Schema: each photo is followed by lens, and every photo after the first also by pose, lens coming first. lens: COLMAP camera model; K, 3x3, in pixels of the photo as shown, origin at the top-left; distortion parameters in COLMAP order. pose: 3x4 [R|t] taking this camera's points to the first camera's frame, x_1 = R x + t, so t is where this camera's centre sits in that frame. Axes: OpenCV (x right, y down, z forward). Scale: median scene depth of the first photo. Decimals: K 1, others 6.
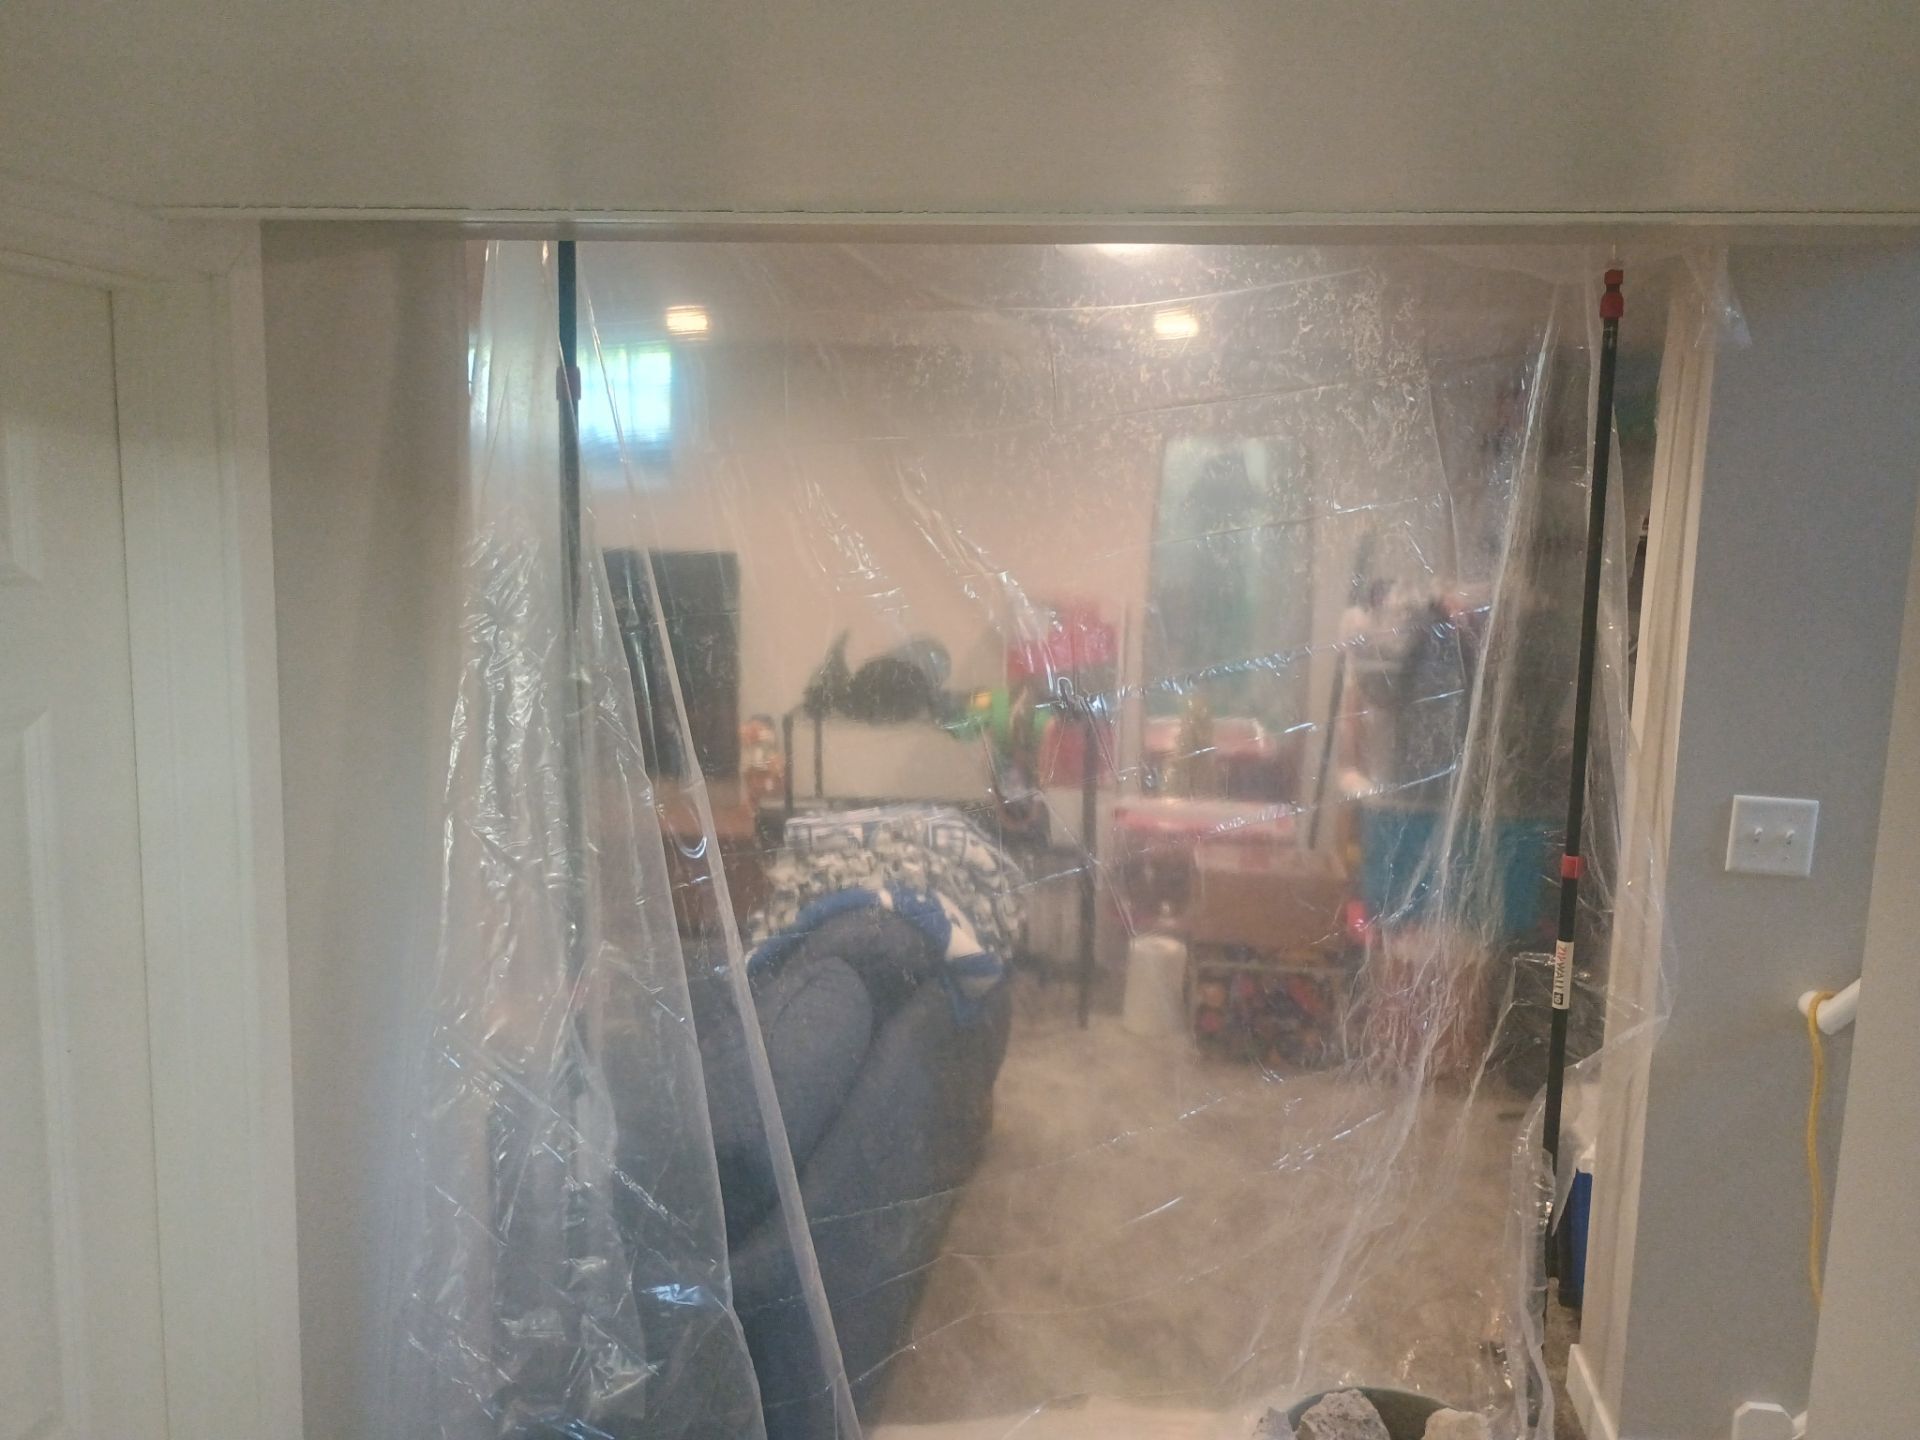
lens RADIAL K [[1644.1, 0, 963.1], [0, 1644.1, 746.9], [0, 0, 1]] dist [0.045009, -0.052445]
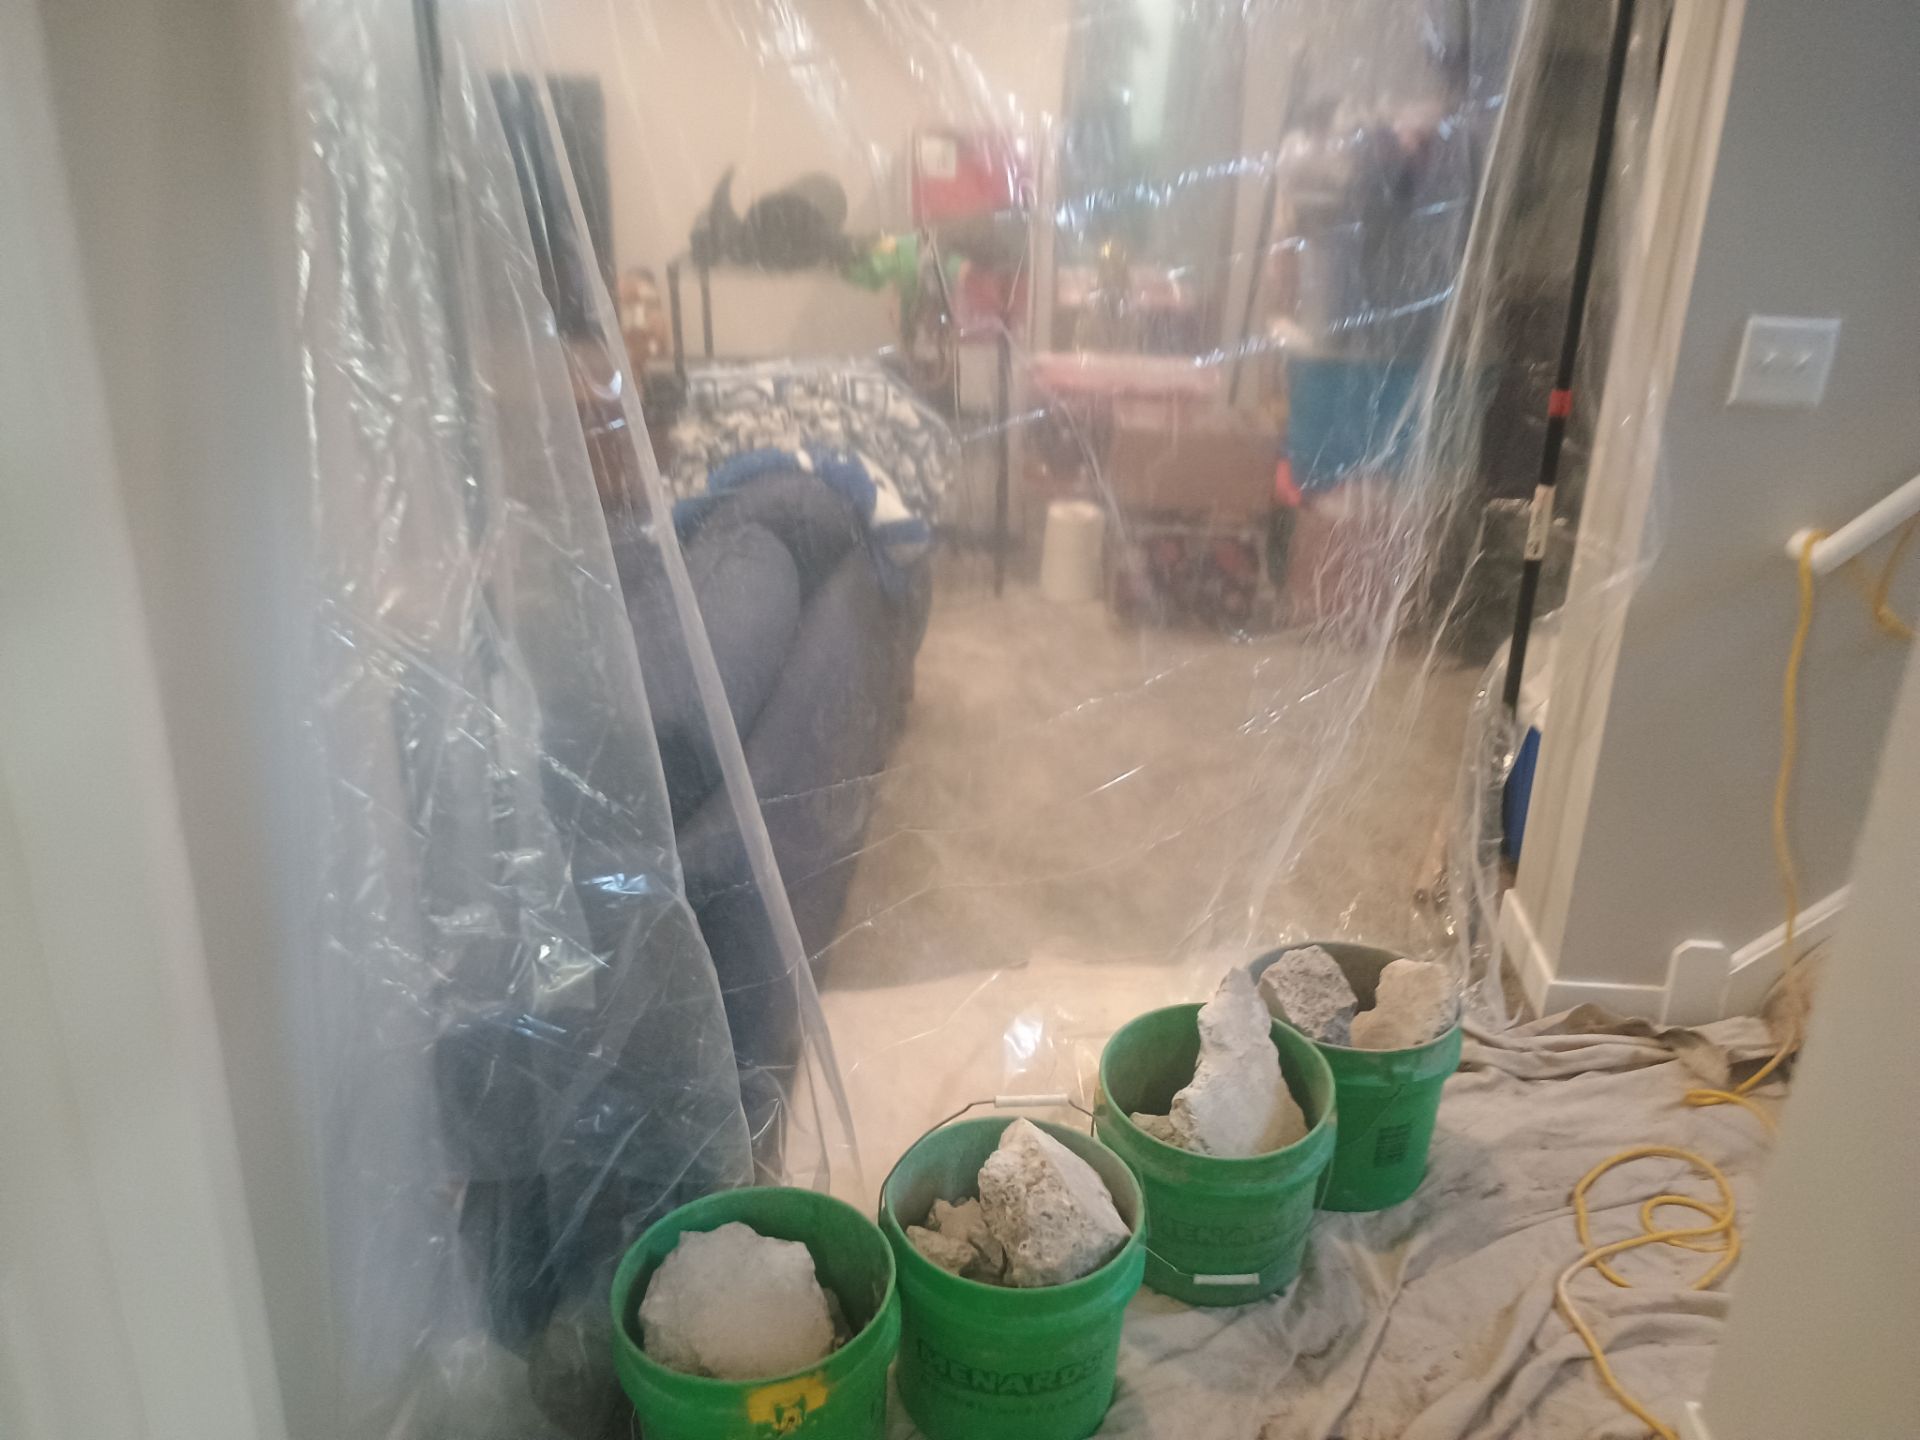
lens RADIAL K [[1644.1, 0, 963.1], [0, 1644.1, 746.9], [0, 0, 1]] dist [0.045009, -0.052445]
pose [[0.997311, -0.030186, 0.066784, -0.032677], [0.012369, 0.967494, 0.252590, 0.021685], [-0.072237, -0.251085, 0.965266, 0.092409]]
